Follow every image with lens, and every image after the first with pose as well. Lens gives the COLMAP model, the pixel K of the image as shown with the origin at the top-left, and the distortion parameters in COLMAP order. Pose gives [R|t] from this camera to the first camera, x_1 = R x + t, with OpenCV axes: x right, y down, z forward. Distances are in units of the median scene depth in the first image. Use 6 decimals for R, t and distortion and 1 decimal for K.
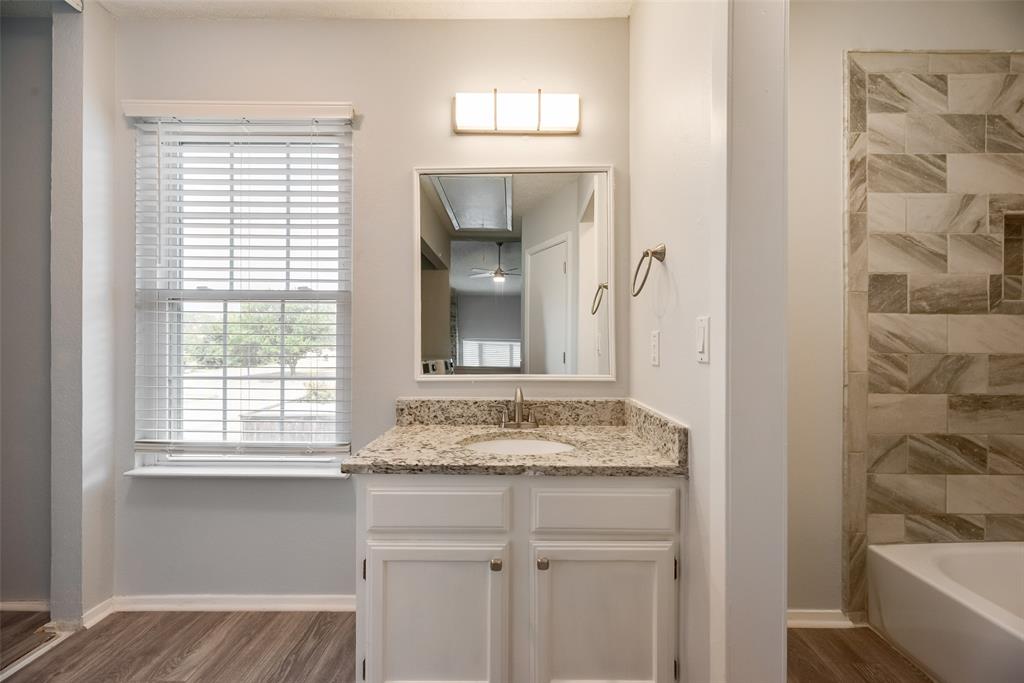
lens RADIAL K [[411.4, 0, 509.1], [0, 411.4, 340.3], [0, 0, 1]] dist [0.001360, -0.000265]
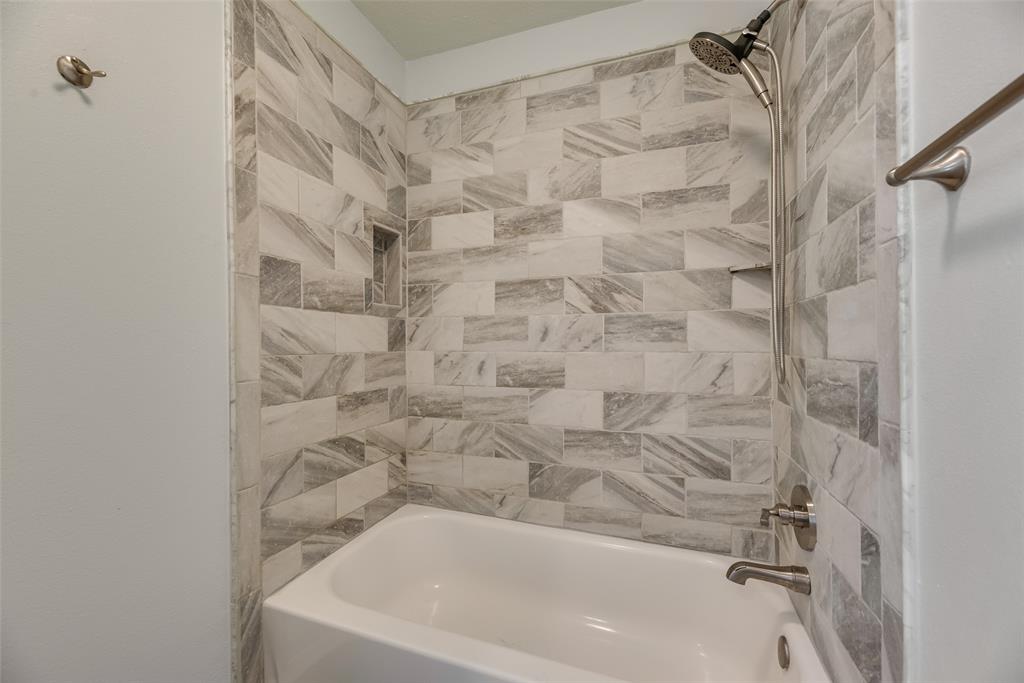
lens RADIAL K [[411.4, 0, 509.9], [0, 411.4, 343.7], [0, 0, 1]] dist [0.001360, -0.000265]
pose [[0.343205, -0.005849, 0.939242, 0.302562], [0.010437, 0.999943, 0.002413, 0.011414], [-0.939202, 0.008974, 0.343247, 0.289103]]
